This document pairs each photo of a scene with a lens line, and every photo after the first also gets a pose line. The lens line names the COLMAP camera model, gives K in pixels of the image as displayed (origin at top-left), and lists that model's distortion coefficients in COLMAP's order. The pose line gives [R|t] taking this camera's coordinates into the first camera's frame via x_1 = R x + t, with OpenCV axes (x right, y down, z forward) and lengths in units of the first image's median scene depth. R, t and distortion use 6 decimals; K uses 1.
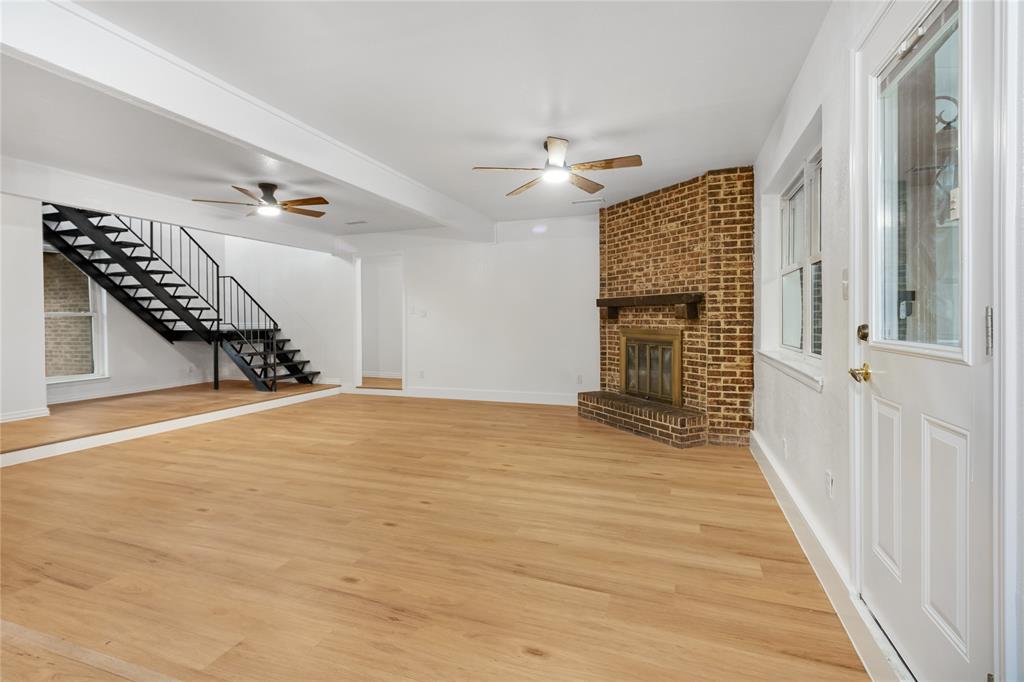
lens RADIAL K [[473.3, 0, 513.6], [0, 473.3, 318.4], [0, 0, 1]] dist [-0.000448, 0.000020]
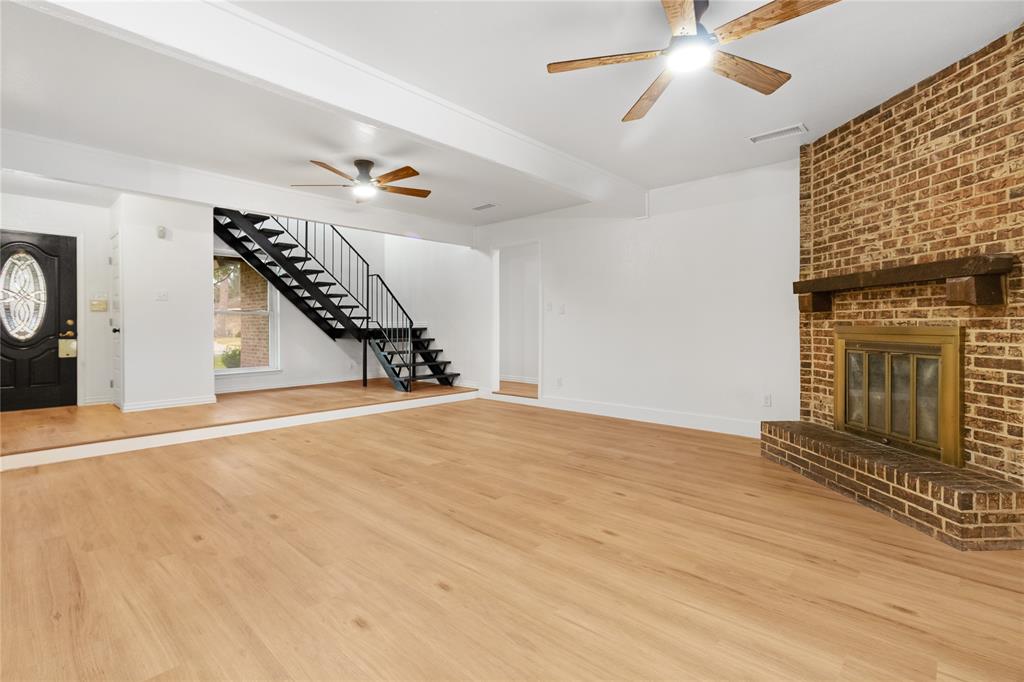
lens RADIAL K [[474.0, 0, 511.8], [0, 474.0, 324.5], [0, 0, 1]] dist [0.002153, 0.000418]
pose [[0.917598, 0.002781, -0.397499, 0.079027], [-0.002554, 0.999996, 0.001099, 0.019080], [0.397501, 0.000006, 0.917602, 0.238962]]
